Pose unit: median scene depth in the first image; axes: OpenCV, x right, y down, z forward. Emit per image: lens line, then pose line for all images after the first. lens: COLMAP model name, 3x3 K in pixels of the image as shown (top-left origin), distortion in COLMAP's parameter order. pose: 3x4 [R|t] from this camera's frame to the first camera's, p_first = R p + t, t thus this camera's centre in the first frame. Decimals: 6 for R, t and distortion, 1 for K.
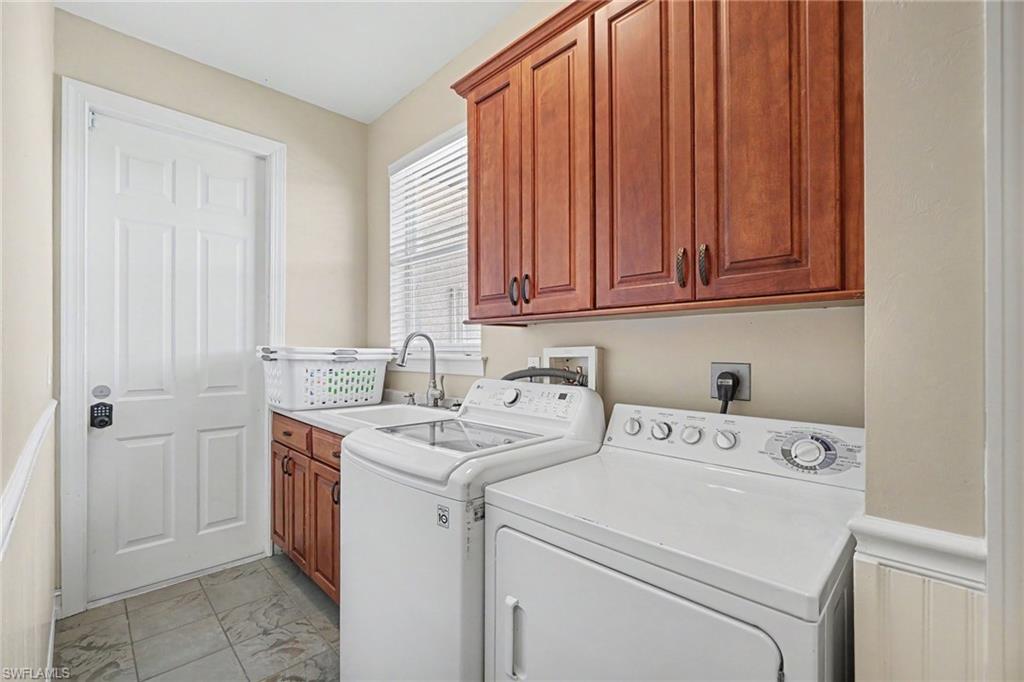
lens RADIAL K [[442.9, 0, 511.7], [0, 442.9, 349.2], [0, 0, 1]] dist [-0.010029, 0.001287]
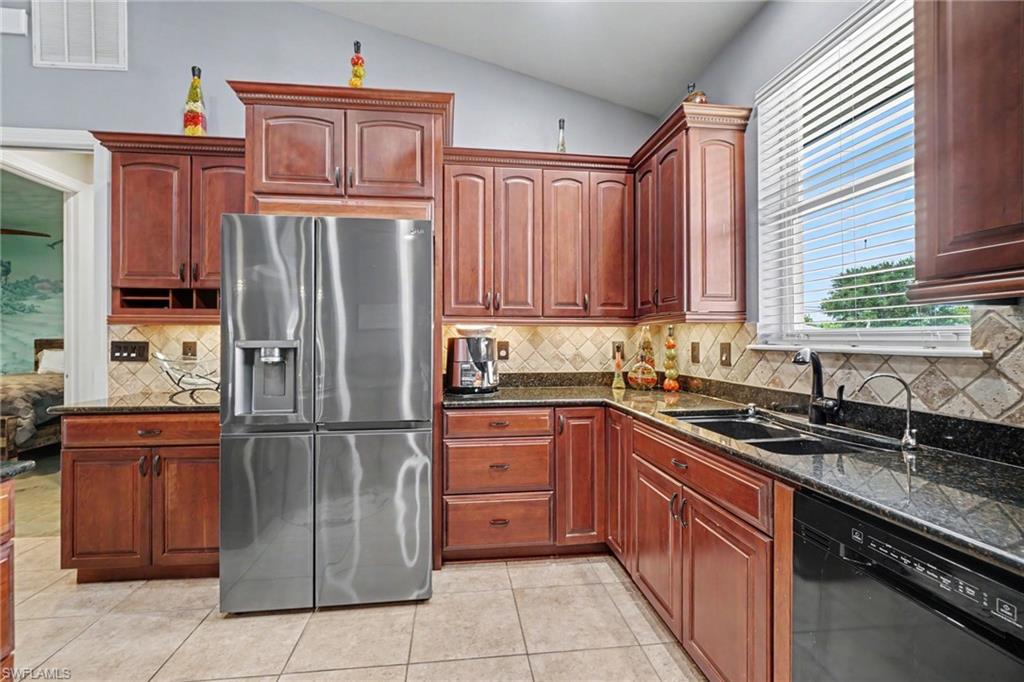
lens RADIAL K [[442.9, 0, 519.2], [0, 442.9, 341.4], [0, 0, 1]] dist [-0.010029, 0.001287]
pose [[0.796345, 0.004337, -0.604827, -0.142118], [0.000793, 0.999966, 0.008215, 0.001929], [0.604842, -0.007021, 0.796315, 0.153903]]
